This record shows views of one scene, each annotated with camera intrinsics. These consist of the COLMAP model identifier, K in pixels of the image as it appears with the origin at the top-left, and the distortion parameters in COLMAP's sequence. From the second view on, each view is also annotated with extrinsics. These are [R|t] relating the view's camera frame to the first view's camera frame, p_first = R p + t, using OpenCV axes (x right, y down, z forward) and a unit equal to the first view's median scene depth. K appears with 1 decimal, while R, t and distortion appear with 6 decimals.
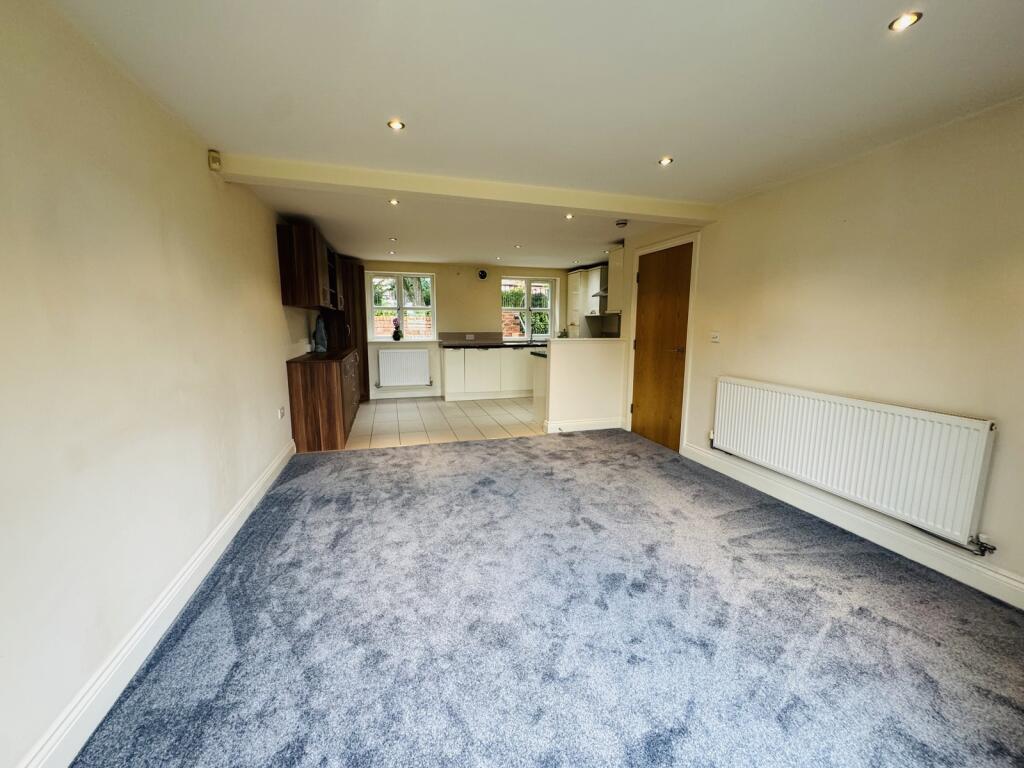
lens RADIAL K [[409.6, 0, 513.7], [0, 409.6, 385.0], [0, 0, 1]] dist [-0.000623, 0.000528]
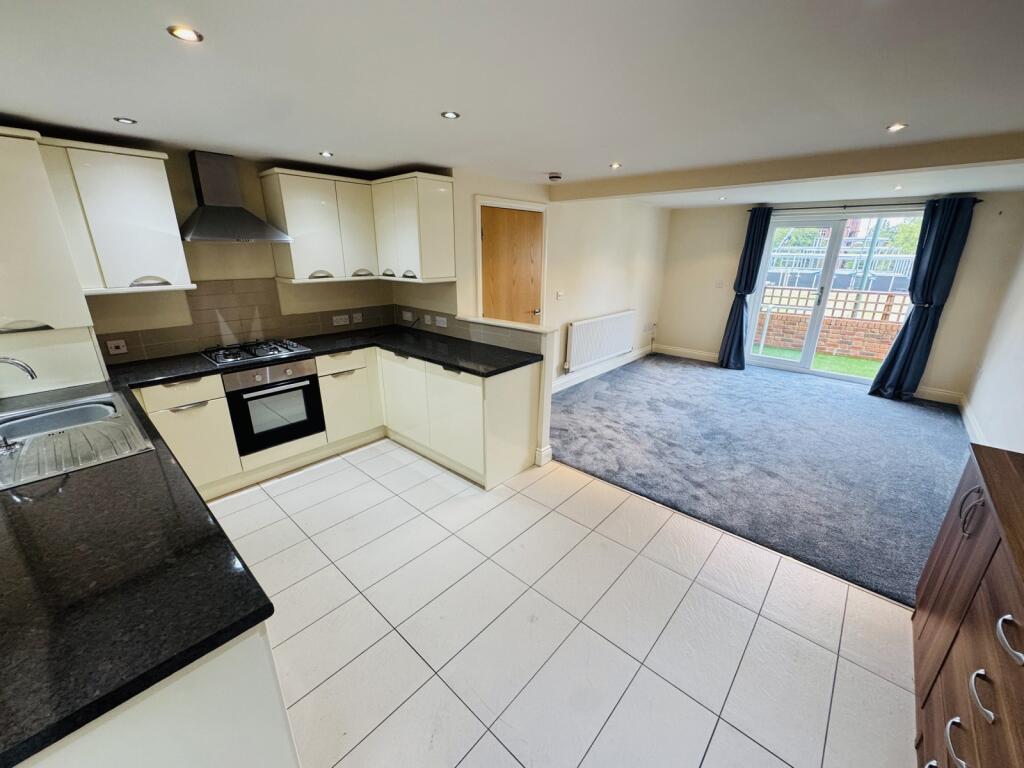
lens RADIAL K [[409.6, 0, 513.0], [0, 409.6, 387.6], [0, 0, 1]] dist [-0.000623, 0.000528]
pose [[-0.525807, -0.279281, 0.803448, -0.282924], [0.110838, 0.914013, 0.390251, -0.187944], [-0.843351, 0.294250, -0.449640, 0.911588]]
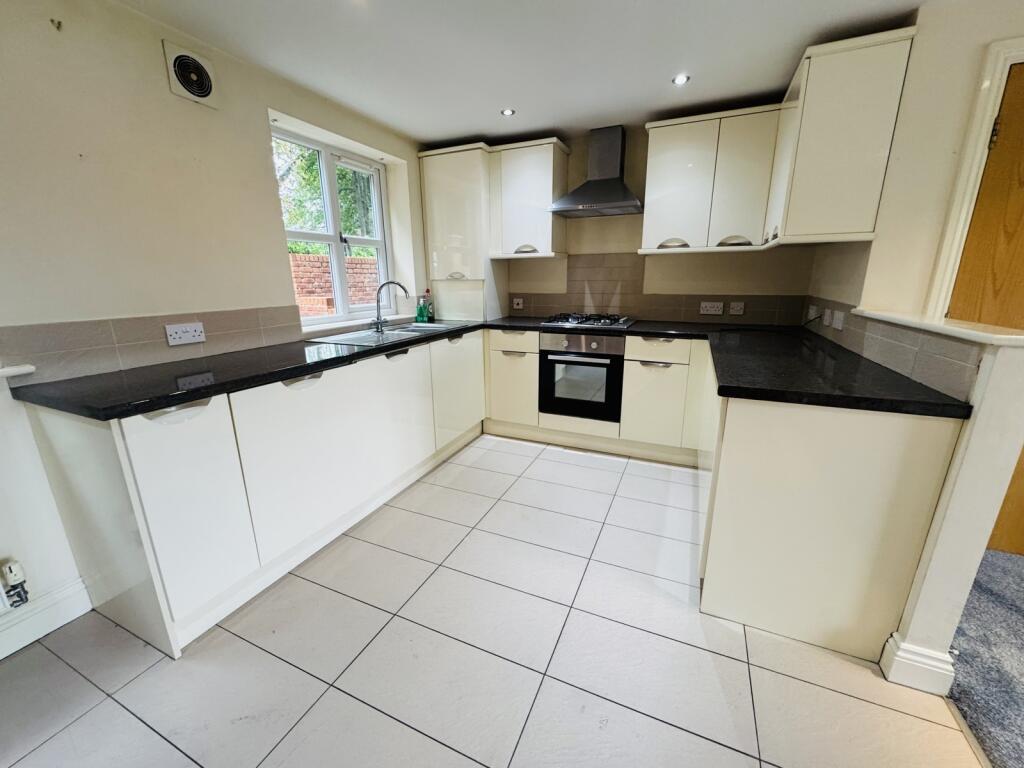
lens RADIAL K [[409.6, 0, 512.7], [0, 409.6, 385.7], [0, 0, 1]] dist [-0.000623, 0.000528]
pose [[0.646925, -0.203990, 0.734763, -0.182999], [0.117083, 0.978701, 0.168628, -0.112395], [-0.753512, -0.023062, 0.657030, 0.735942]]
